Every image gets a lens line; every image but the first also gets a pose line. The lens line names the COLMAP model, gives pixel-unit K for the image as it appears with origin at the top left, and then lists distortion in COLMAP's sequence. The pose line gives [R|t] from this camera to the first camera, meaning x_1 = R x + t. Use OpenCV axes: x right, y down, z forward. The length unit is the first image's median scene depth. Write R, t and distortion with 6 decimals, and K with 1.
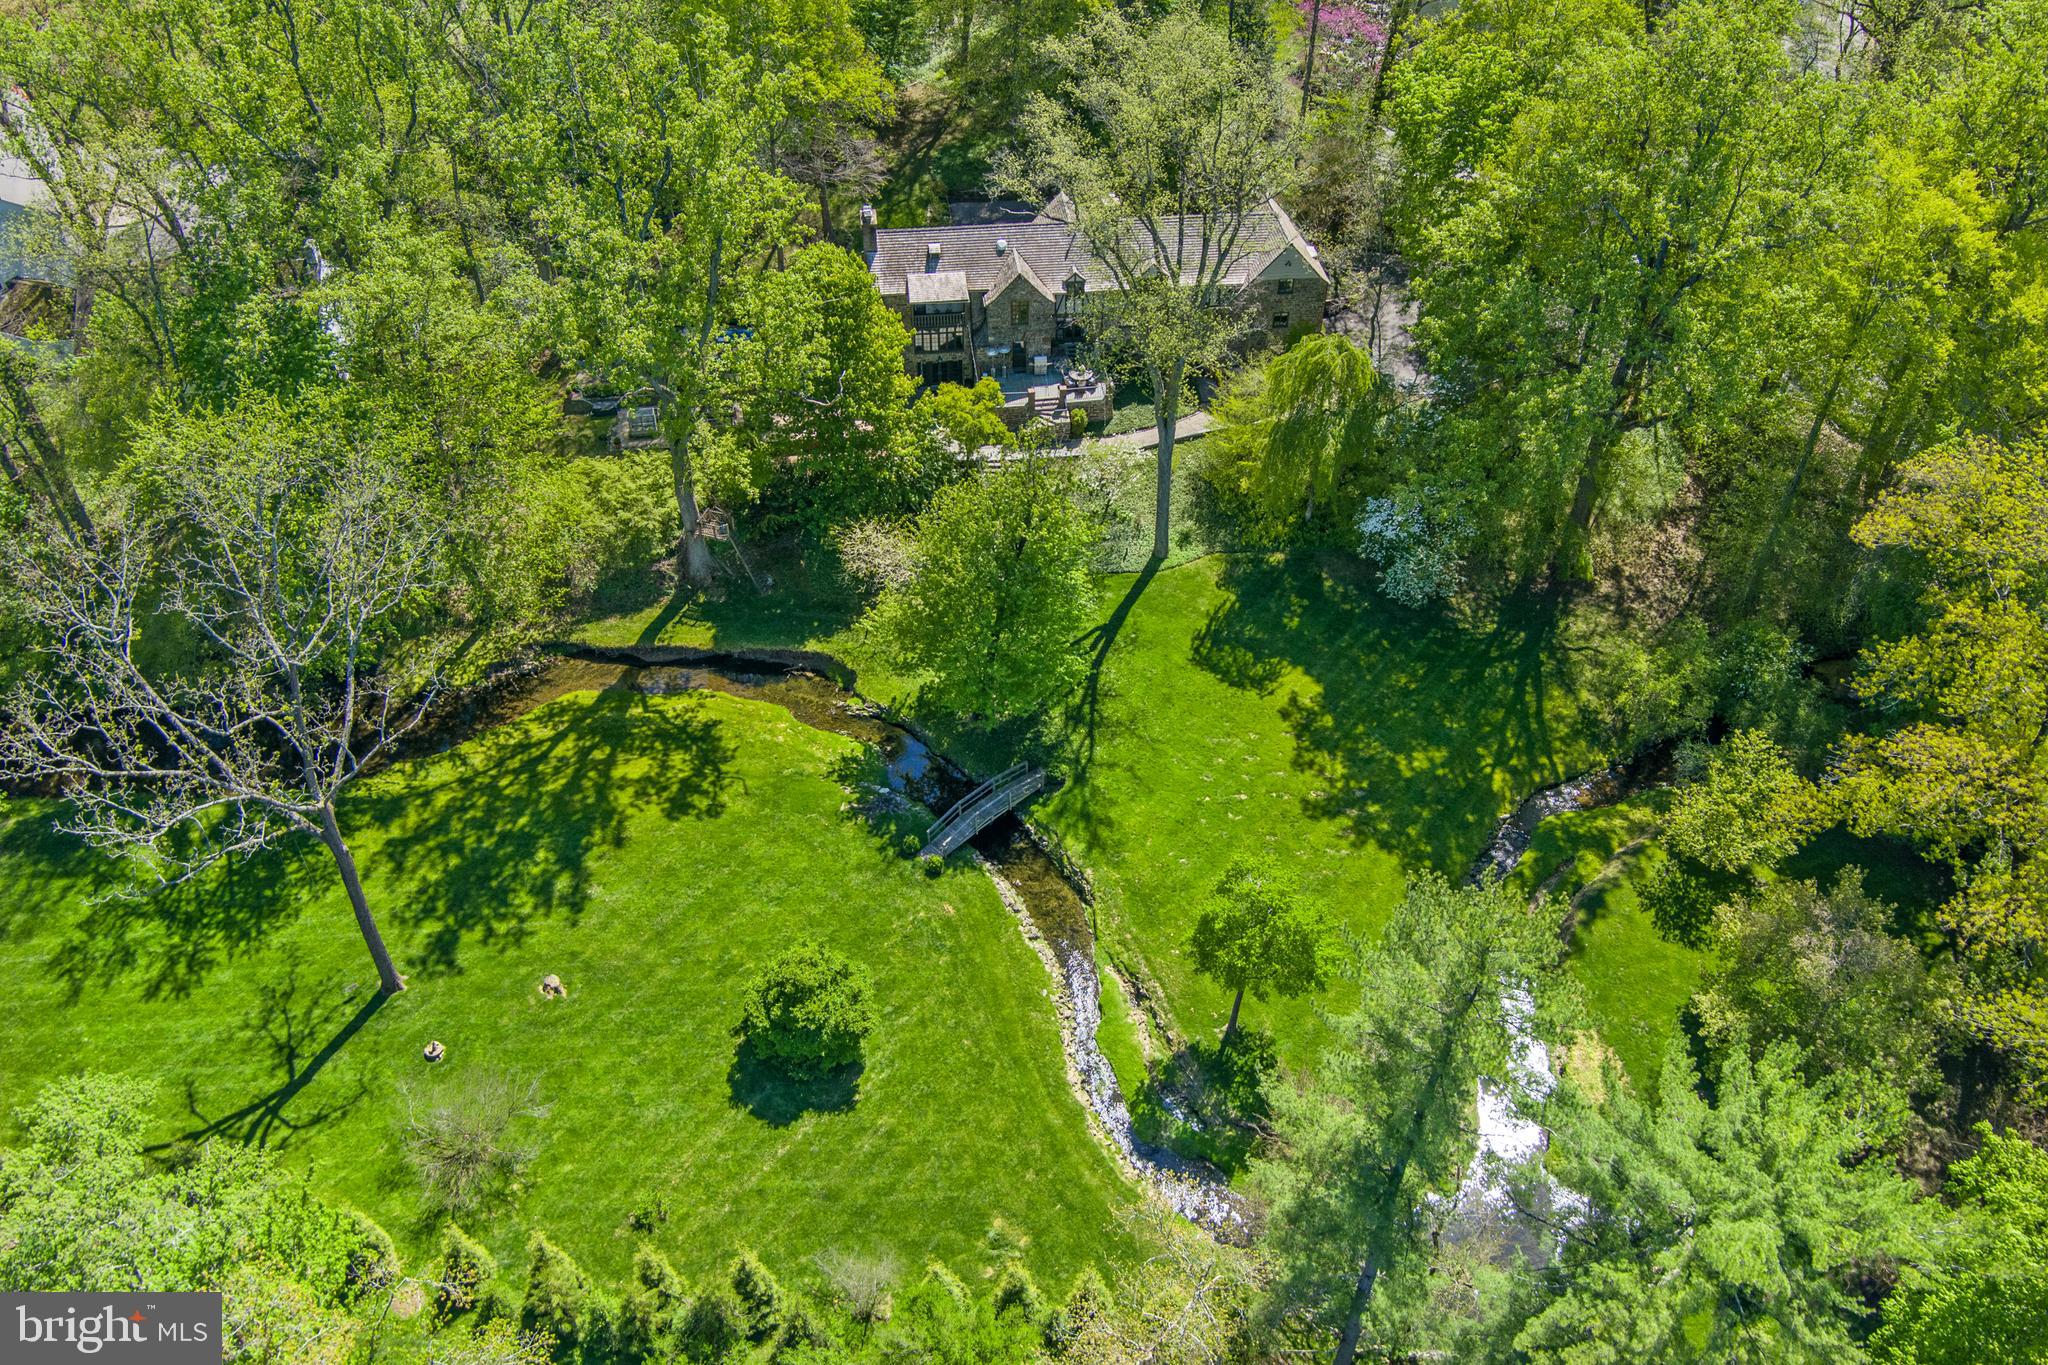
lens RADIAL K [[1628.8, 0, 1023.0], [0, 1628.8, 690.3], [0, 0, 1]] dist [-0.080768, 0.036329]
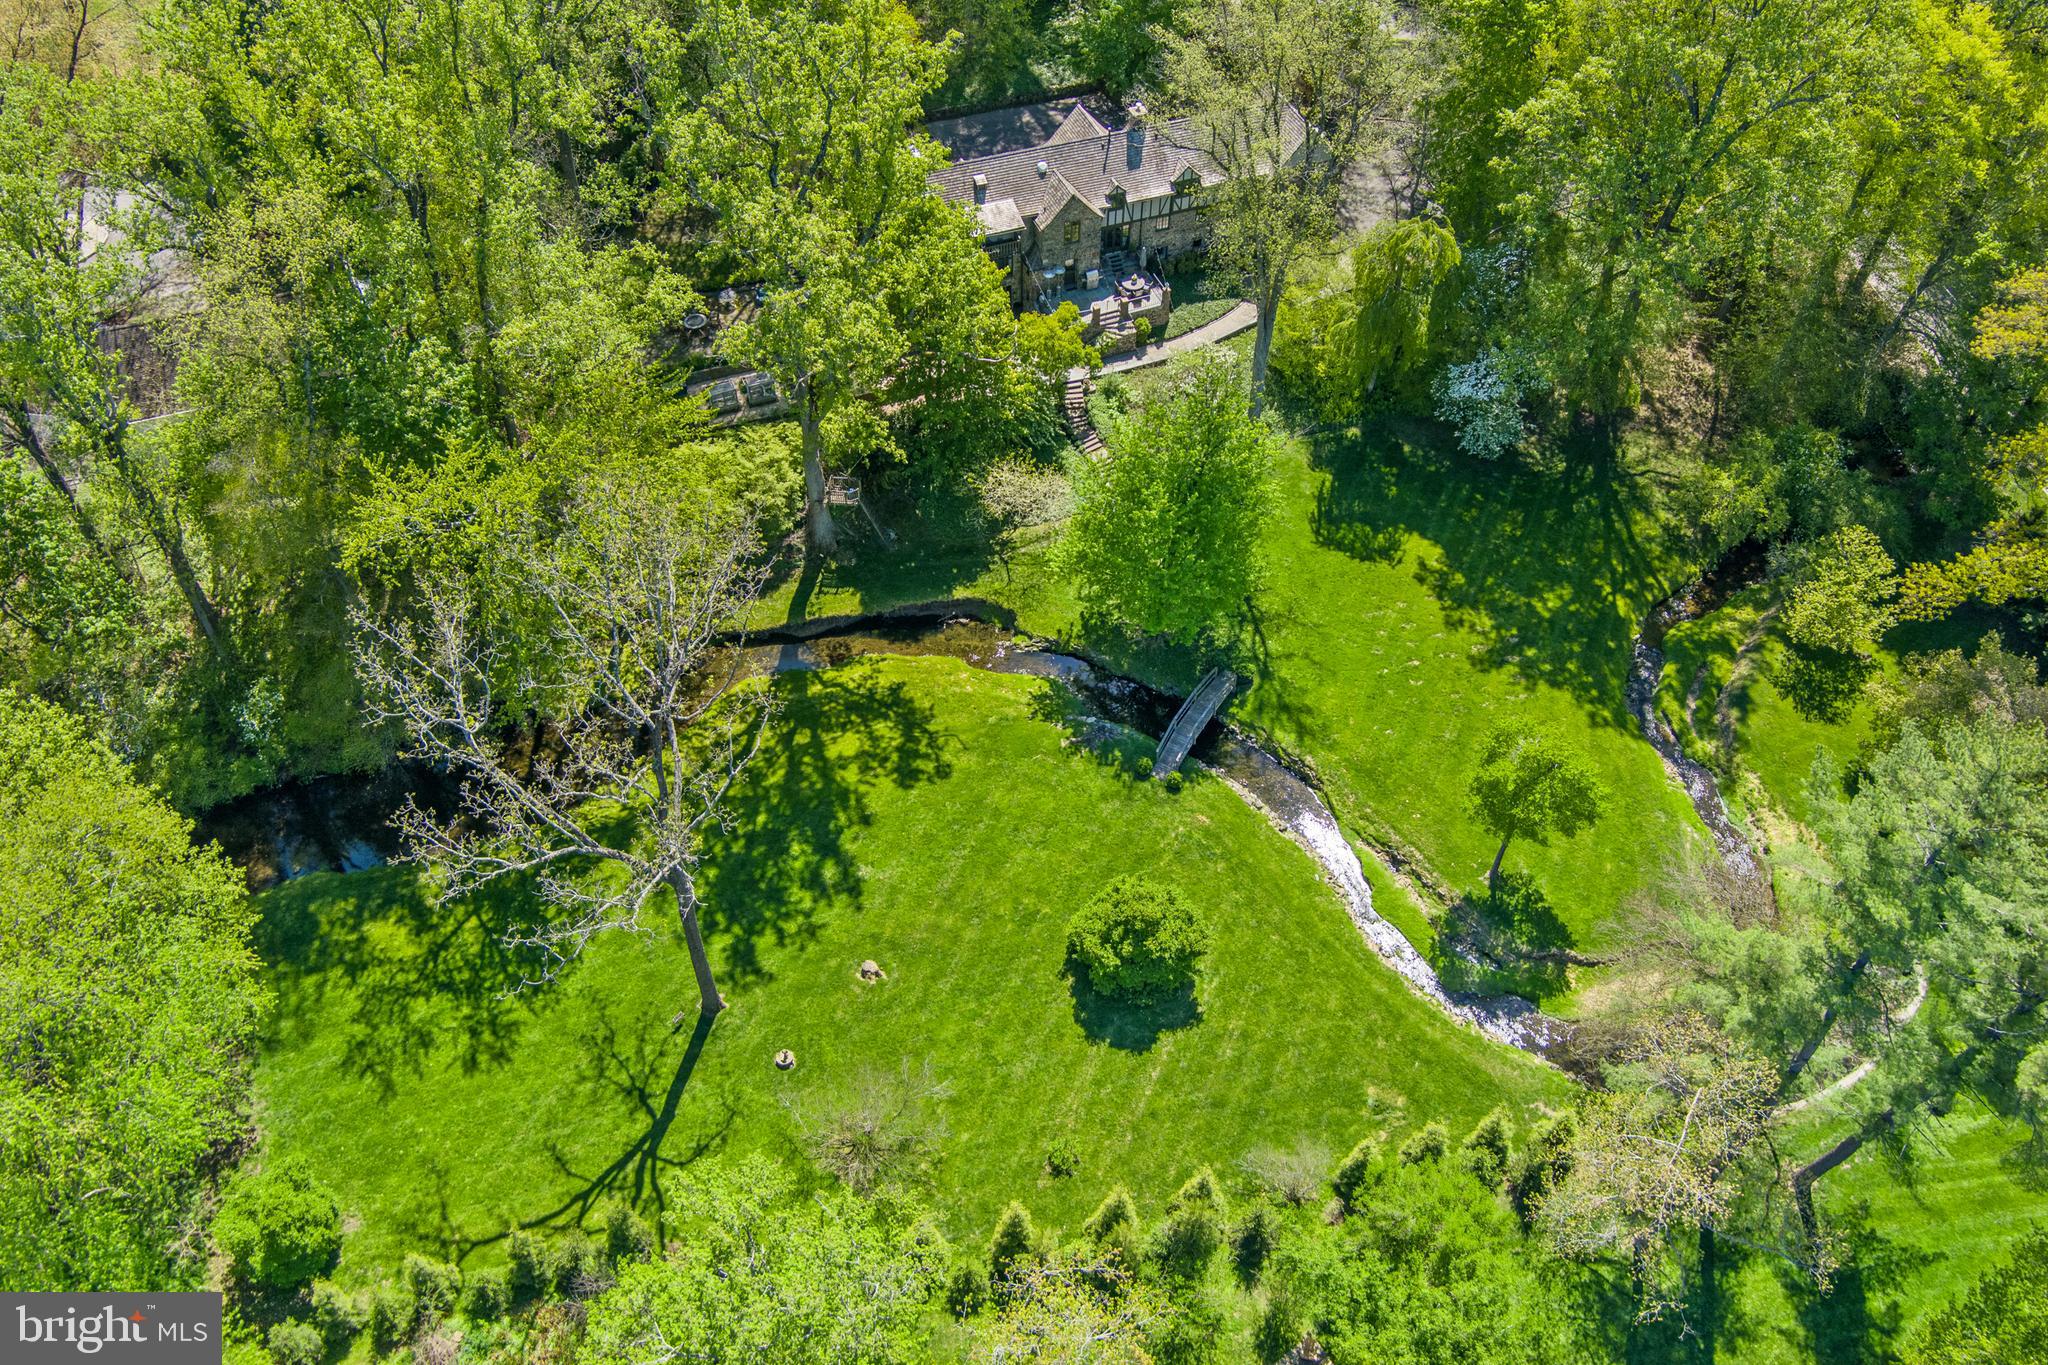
lens RADIAL K [[1628.8, 0, 1030.0], [0, 1628.8, 686.3], [0, 0, 1]] dist [-0.080768, 0.036329]
pose [[0.969297, -0.186284, 0.160506, -0.288561], [0.171499, 0.979929, 0.101627, -0.072554], [-0.176215, -0.070980, 0.981789, -0.015495]]
